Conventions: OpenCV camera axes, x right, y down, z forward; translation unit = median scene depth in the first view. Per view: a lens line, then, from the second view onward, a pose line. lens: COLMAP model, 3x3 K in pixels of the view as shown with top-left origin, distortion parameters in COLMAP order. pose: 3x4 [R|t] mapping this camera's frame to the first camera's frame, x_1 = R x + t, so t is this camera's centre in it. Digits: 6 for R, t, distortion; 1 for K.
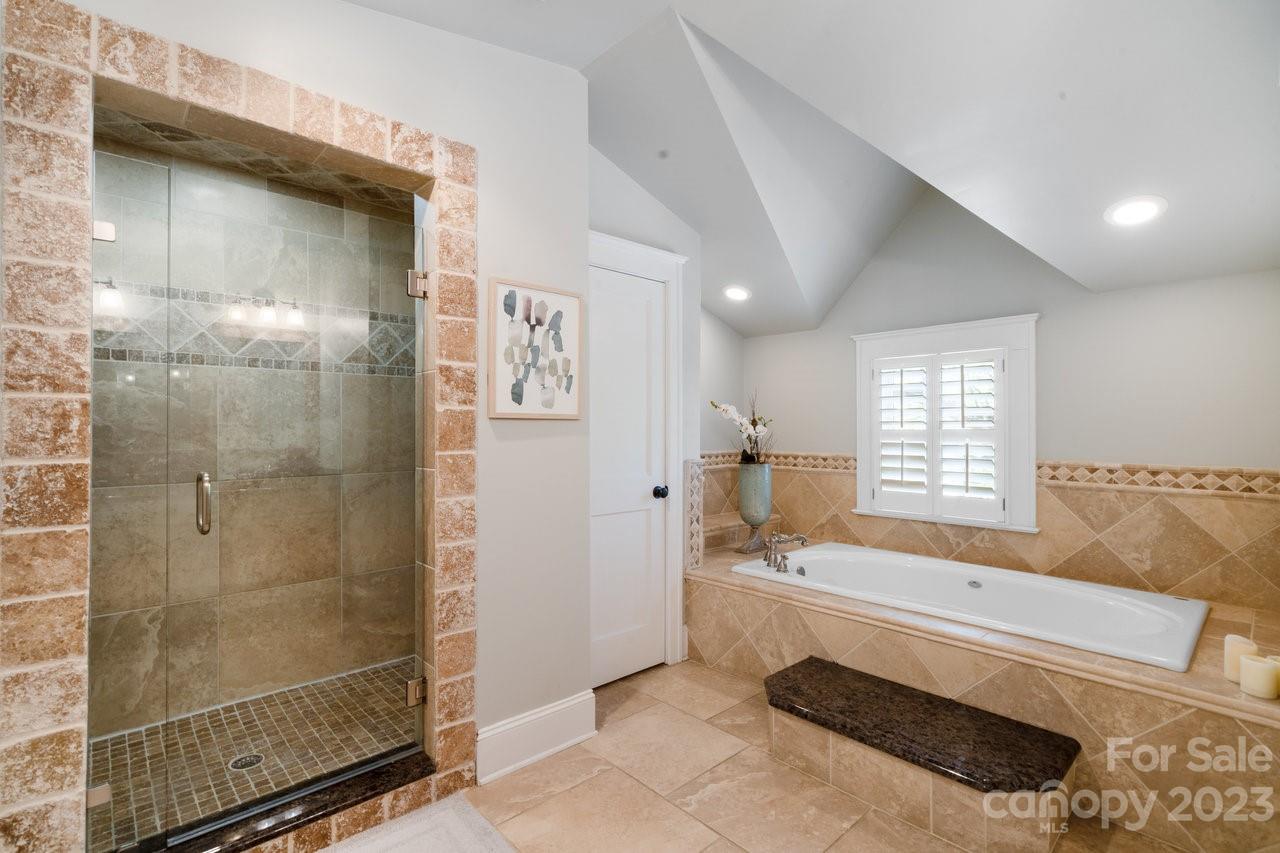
lens RADIAL K [[597.9, 0, 637.0], [0, 597.9, 427.5], [0, 0, 1]] dist [-0.001281, 0.001791]
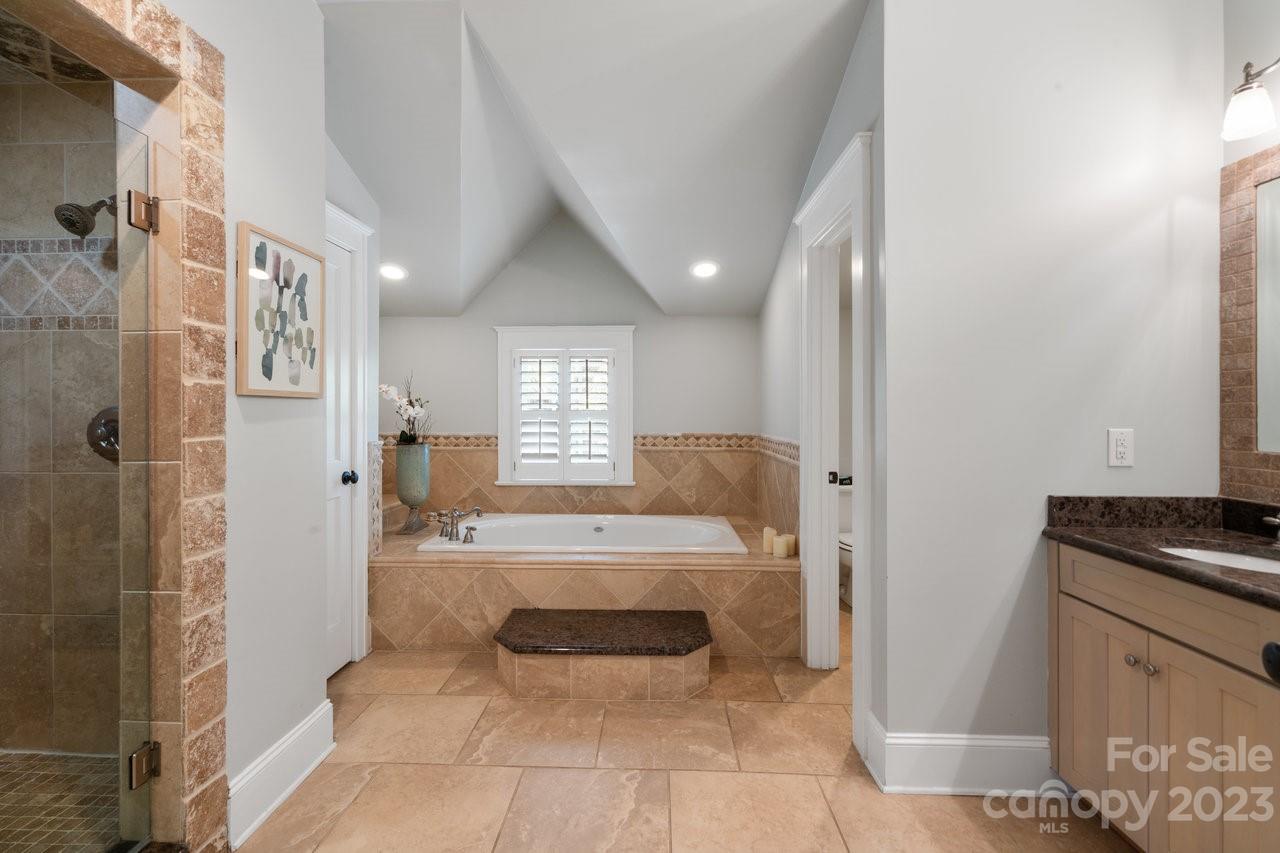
lens RADIAL K [[597.9, 0, 637.8], [0, 597.9, 414.2], [0, 0, 1]] dist [-0.001281, 0.001791]
pose [[0.697501, -0.005396, 0.716564, -0.414591], [0.000263, 0.999974, 0.007275, 0.003622], [-0.716584, -0.004885, 0.697484, 0.044611]]
